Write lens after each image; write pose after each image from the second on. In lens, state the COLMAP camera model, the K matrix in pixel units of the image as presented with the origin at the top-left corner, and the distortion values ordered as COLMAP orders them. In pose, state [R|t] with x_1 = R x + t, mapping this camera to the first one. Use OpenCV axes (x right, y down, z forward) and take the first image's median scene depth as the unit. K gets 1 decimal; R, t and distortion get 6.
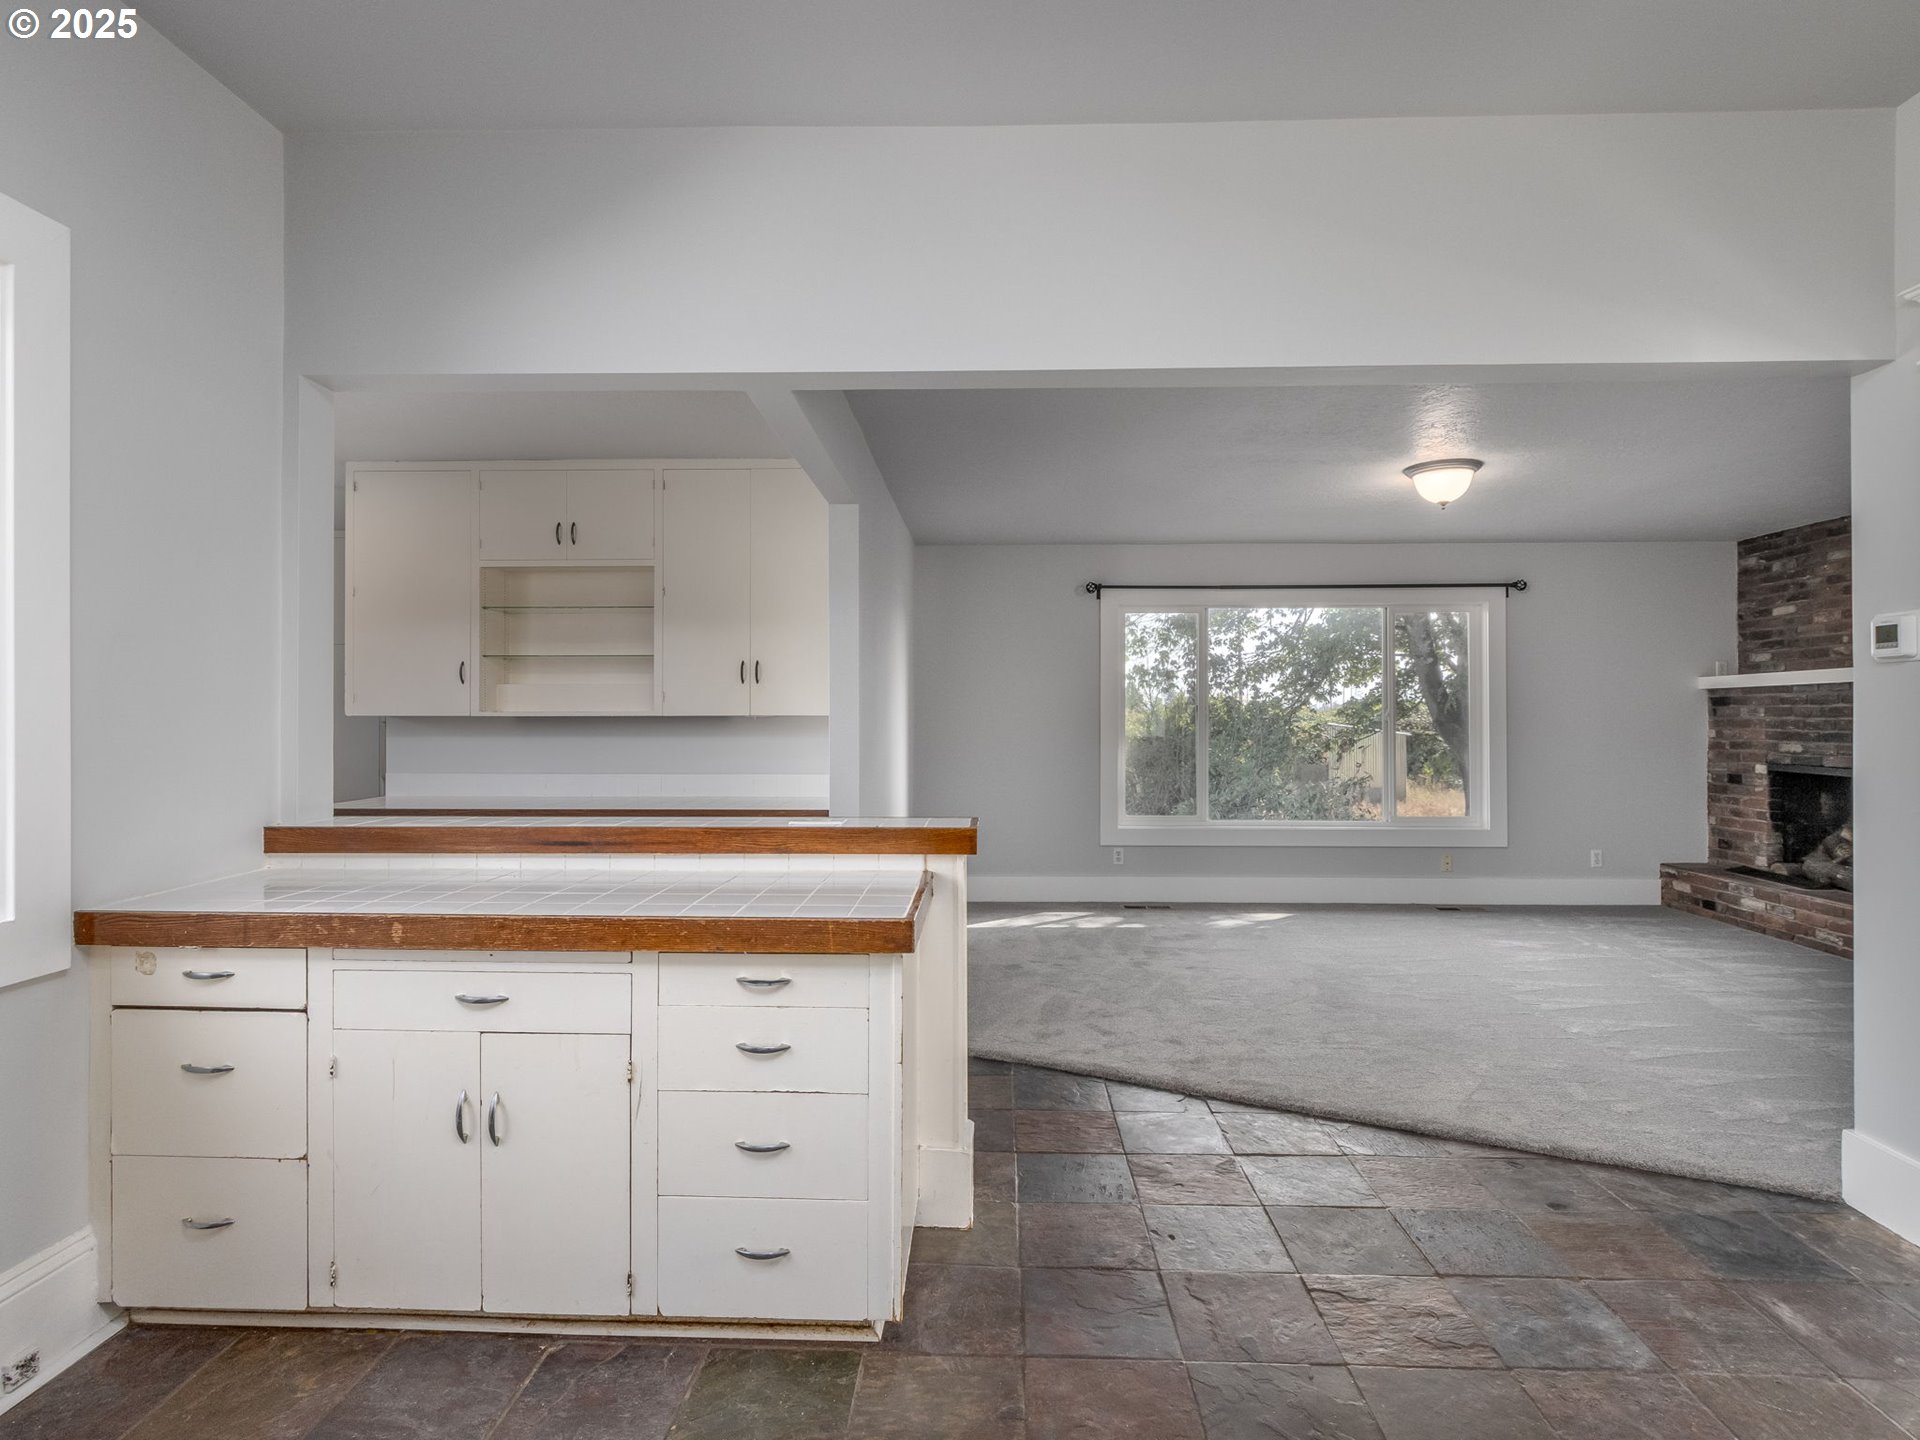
lens RADIAL K [[1042.4, 0, 957.3], [0, 1042.4, 716.0], [0, 0, 1]] dist [0.004389, 0.000033]
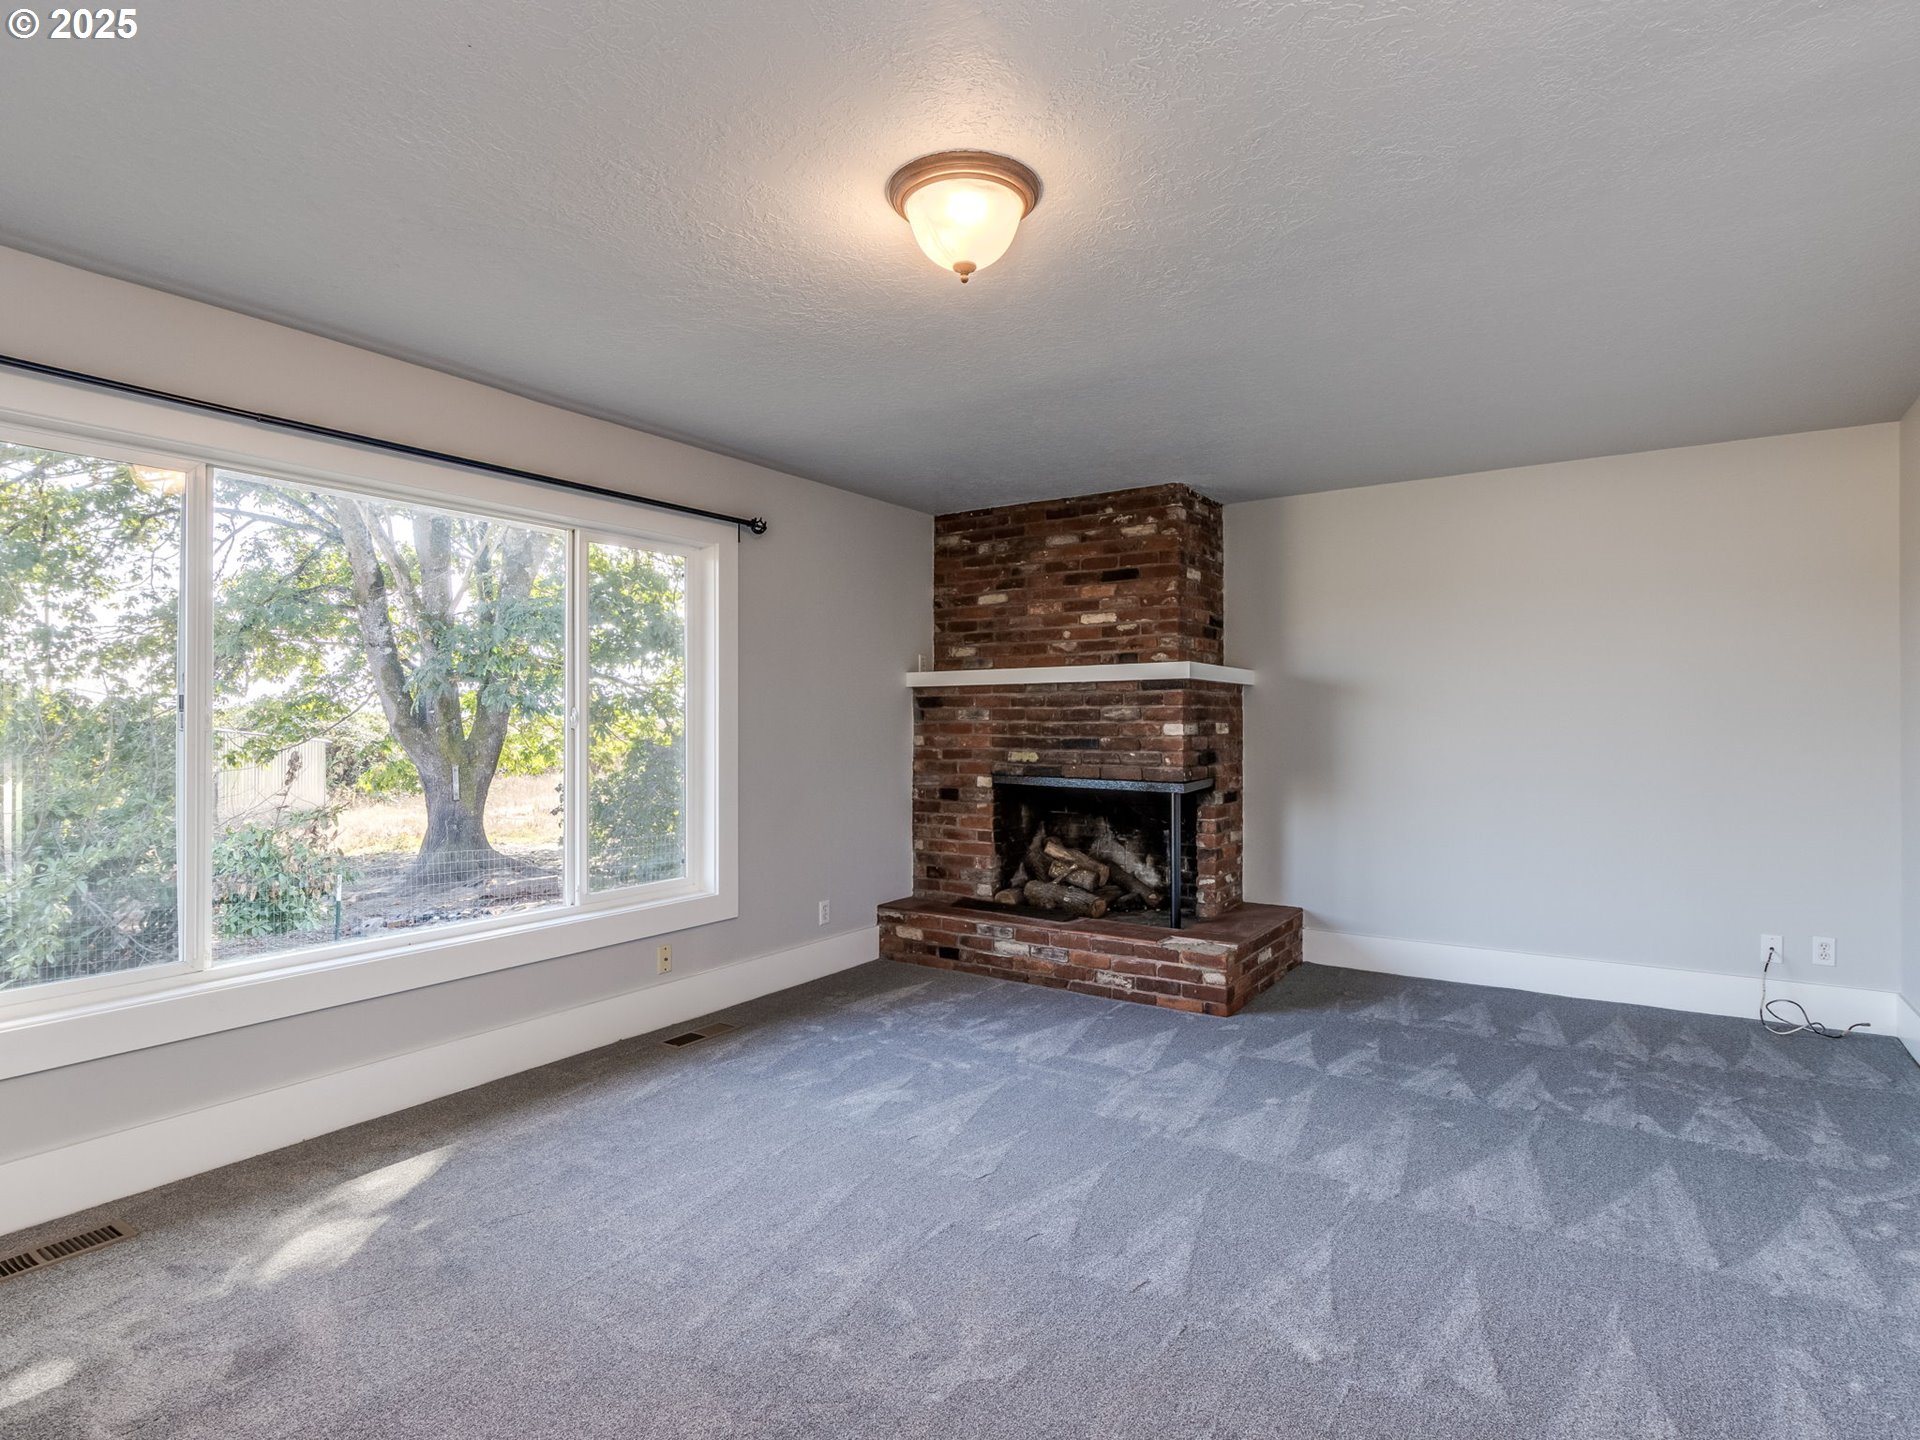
lens RADIAL K [[1008.0, 0, 959.6], [0, 1008.0, 706.8], [0, 0, 1]] dist [0.004461, -0.002182]
pose [[0.529357, 0.009774, 0.848343, 0.058000], [0.000538, 0.999930, -0.011856, -0.000586], [-0.848399, 0.006732, 0.529314, 0.563278]]
